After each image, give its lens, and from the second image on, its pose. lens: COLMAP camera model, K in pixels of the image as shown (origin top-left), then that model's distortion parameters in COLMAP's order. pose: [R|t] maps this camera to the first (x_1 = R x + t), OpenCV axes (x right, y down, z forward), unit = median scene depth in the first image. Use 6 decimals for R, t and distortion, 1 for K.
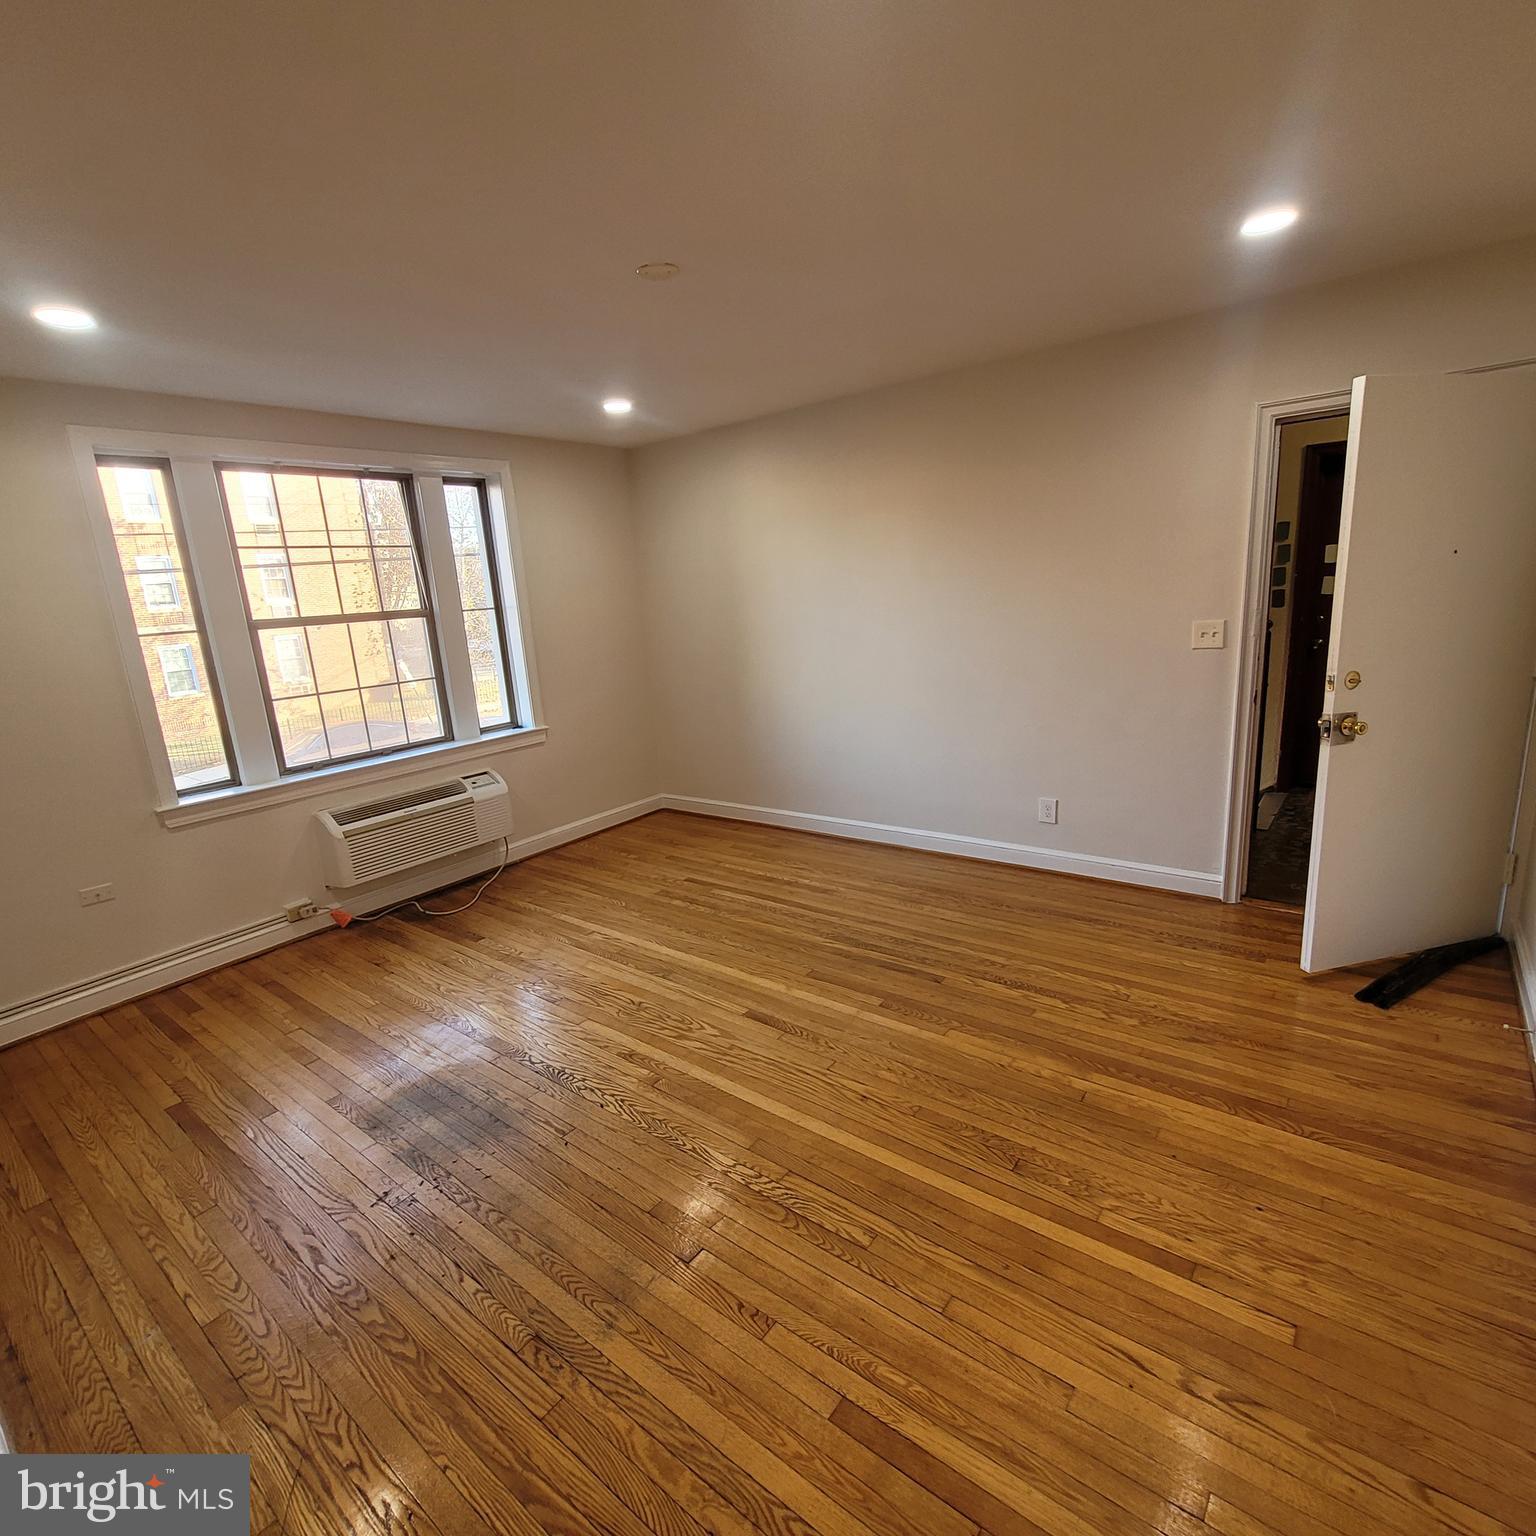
lens RADIAL K [[798.0, 0, 761.0], [0, 798.0, 773.3], [0, 0, 1]] dist [0.000620, -0.000076]
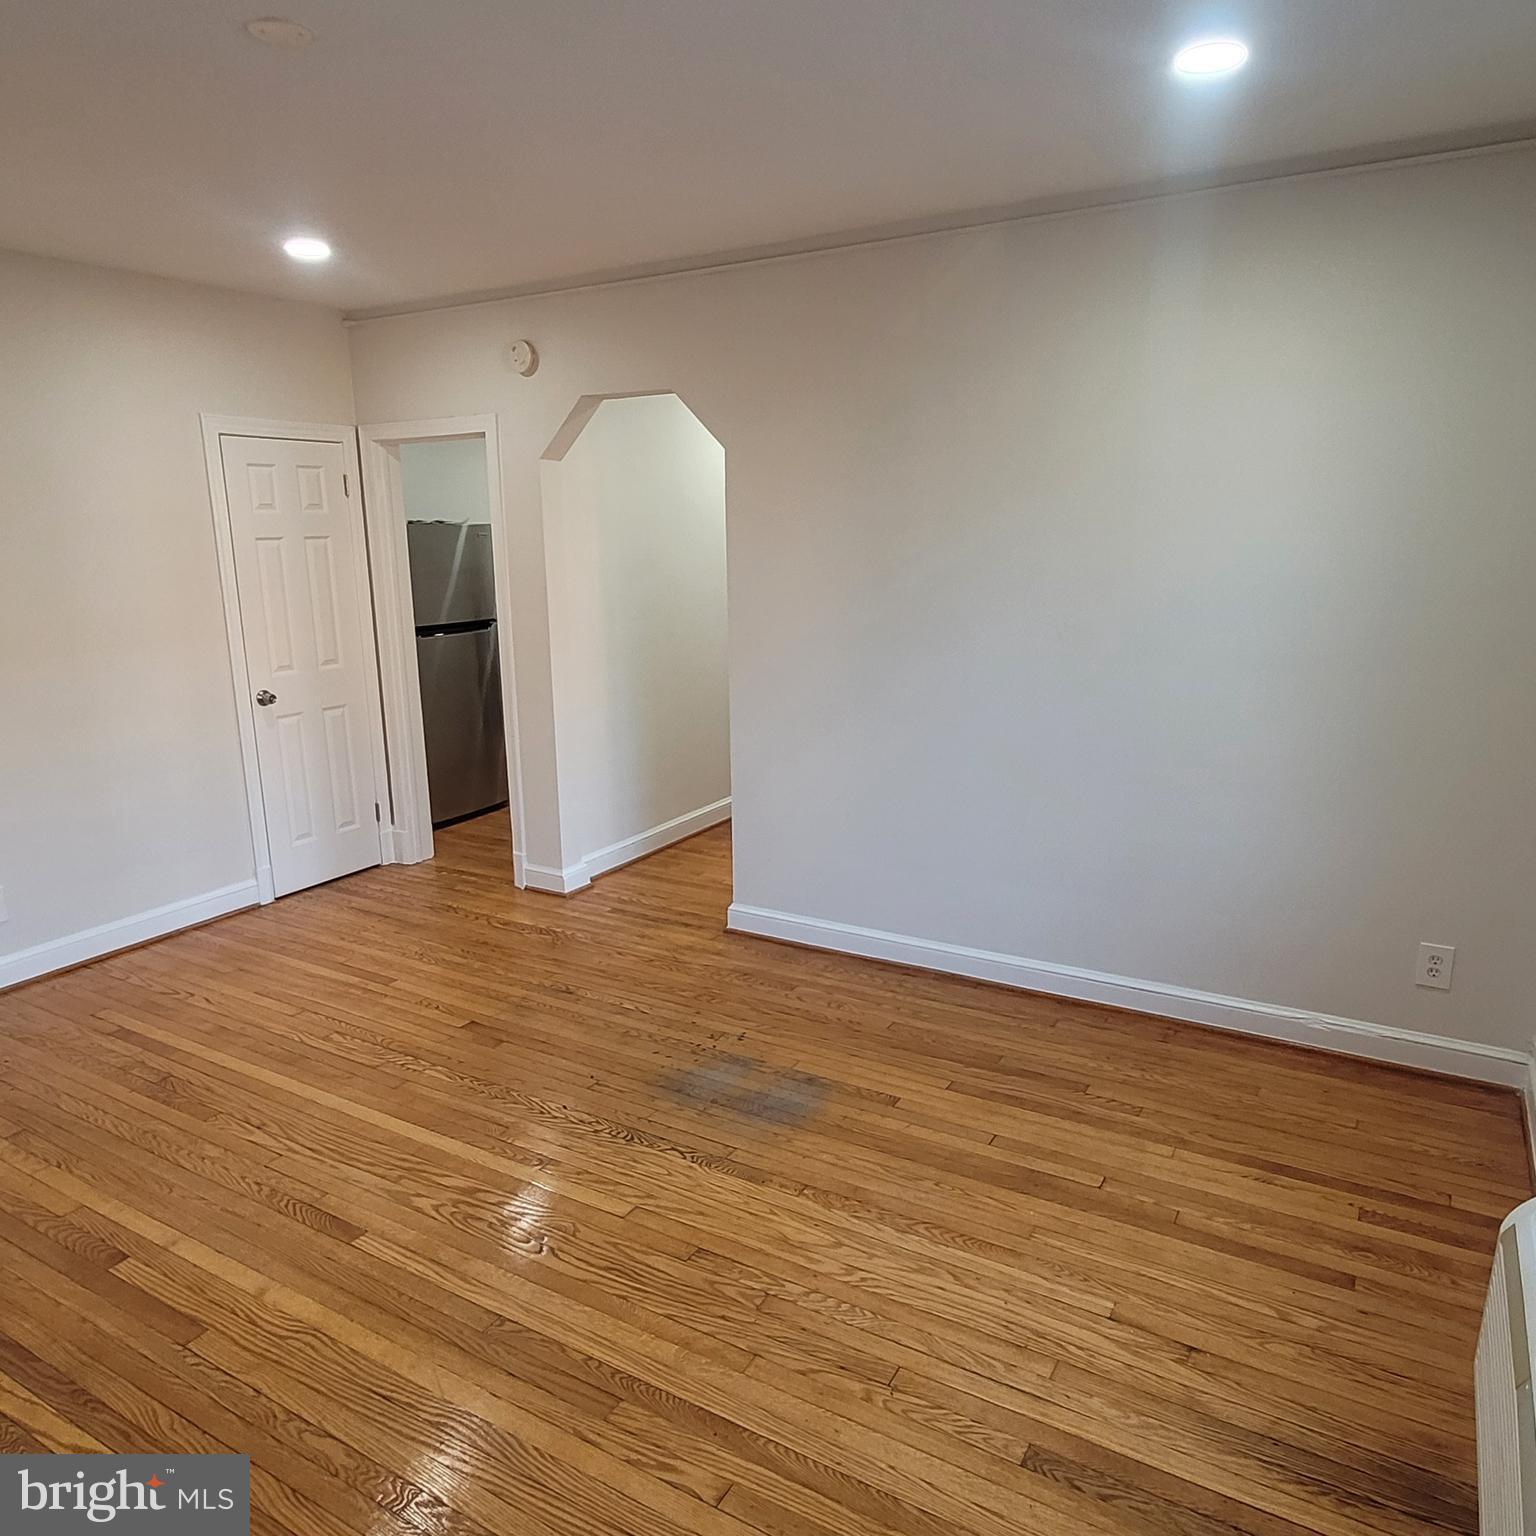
lens RADIAL K [[1117.6, 0, 761.2], [0, 1117.6, 763.0], [0, 0, 1]] dist [0.004925, -0.001581]
pose [[-0.988008, 0.109918, -0.108438, -0.322843], [0.052093, 0.898416, 0.436044, -0.457663], [0.145352, 0.425166, -0.893368, 1.984335]]
